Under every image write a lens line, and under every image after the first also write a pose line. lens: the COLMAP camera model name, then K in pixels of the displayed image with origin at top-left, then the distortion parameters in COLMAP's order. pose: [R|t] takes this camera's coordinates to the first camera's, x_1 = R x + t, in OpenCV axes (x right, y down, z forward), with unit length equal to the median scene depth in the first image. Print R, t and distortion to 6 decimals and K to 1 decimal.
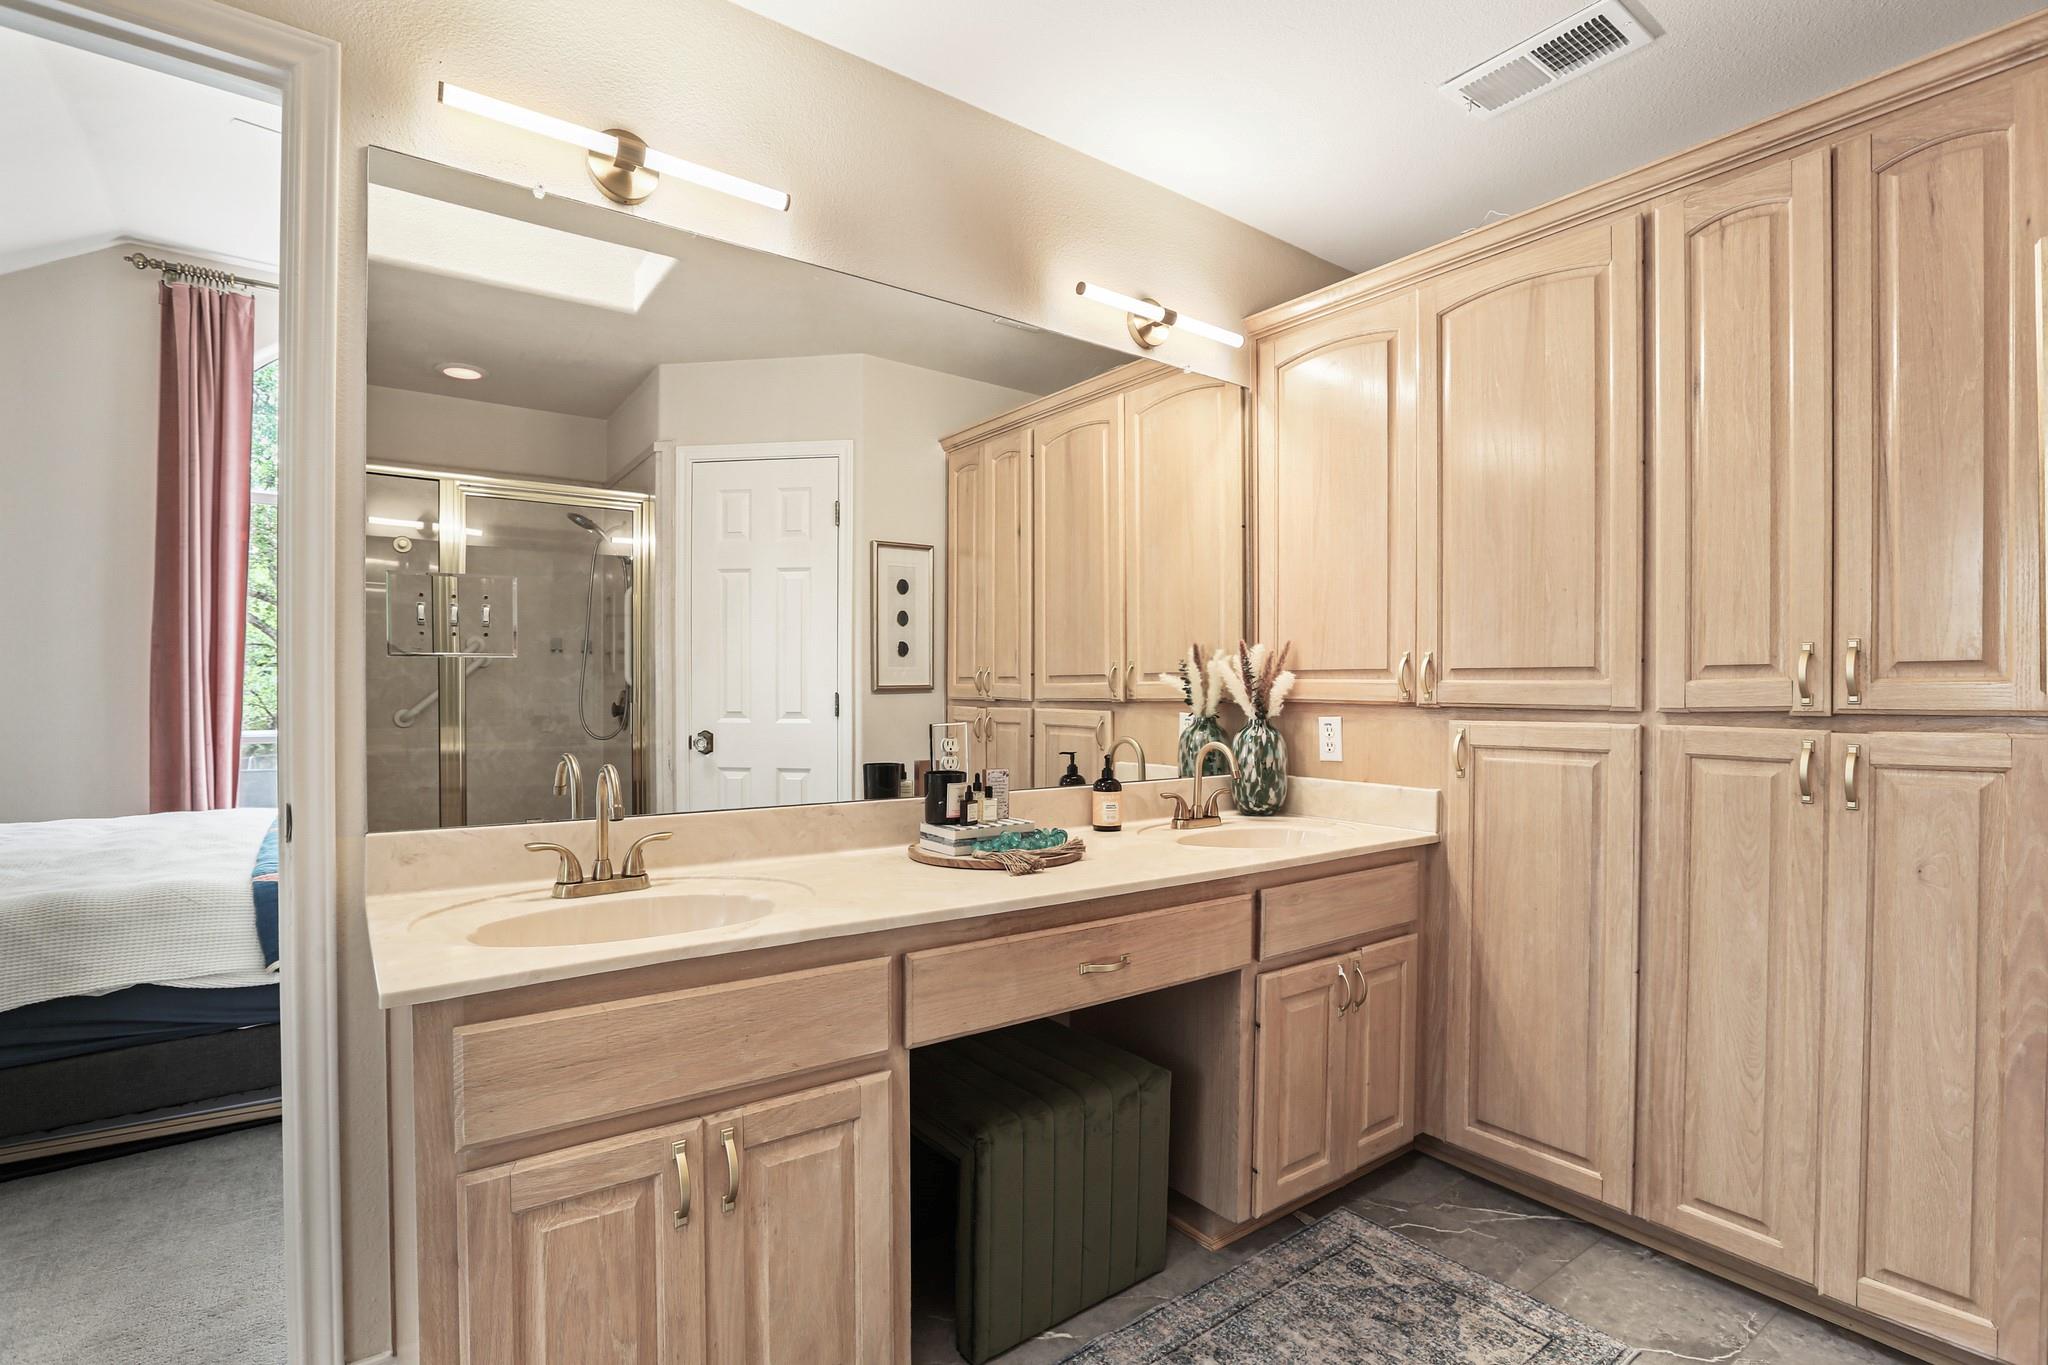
lens RADIAL K [[984.8, 0, 1024.0], [0, 984.8, 682.5], [0, 0, 1]] dist [-0.001412, -0.000117]
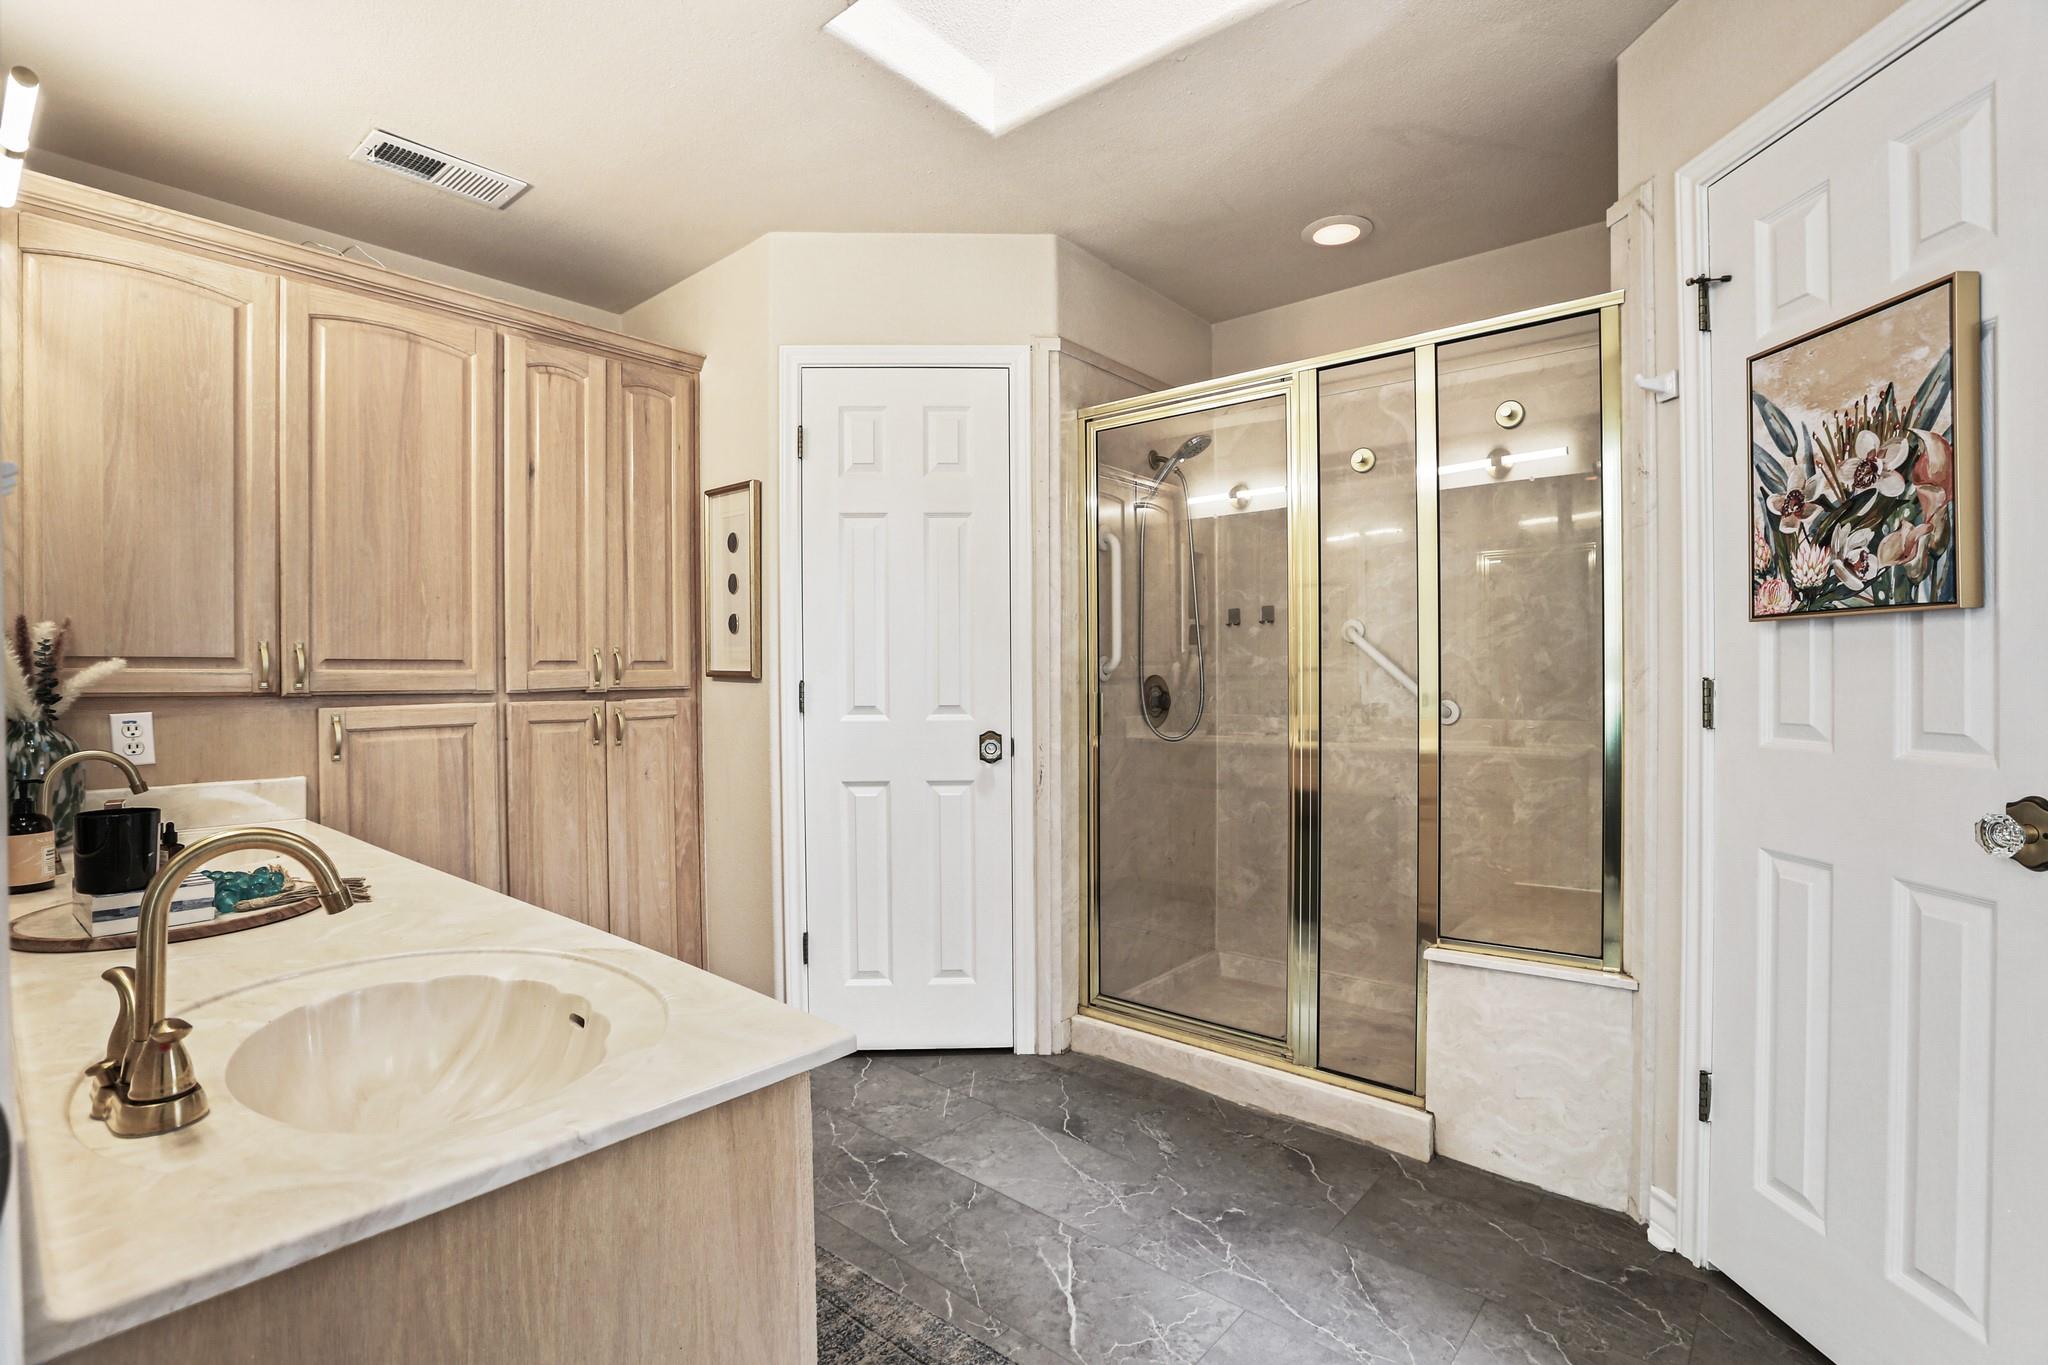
lens RADIAL K [[951.0, 0, 1016.1], [0, 951.0, 676.5], [0, 0, 1]] dist [-0.033654, 0.000402]
pose [[-0.216391, -0.000450, 0.976307, -0.785248], [0.002306, 0.999997, 0.000972, 0.006054], [-0.976304, 0.002461, -0.216389, 0.555565]]
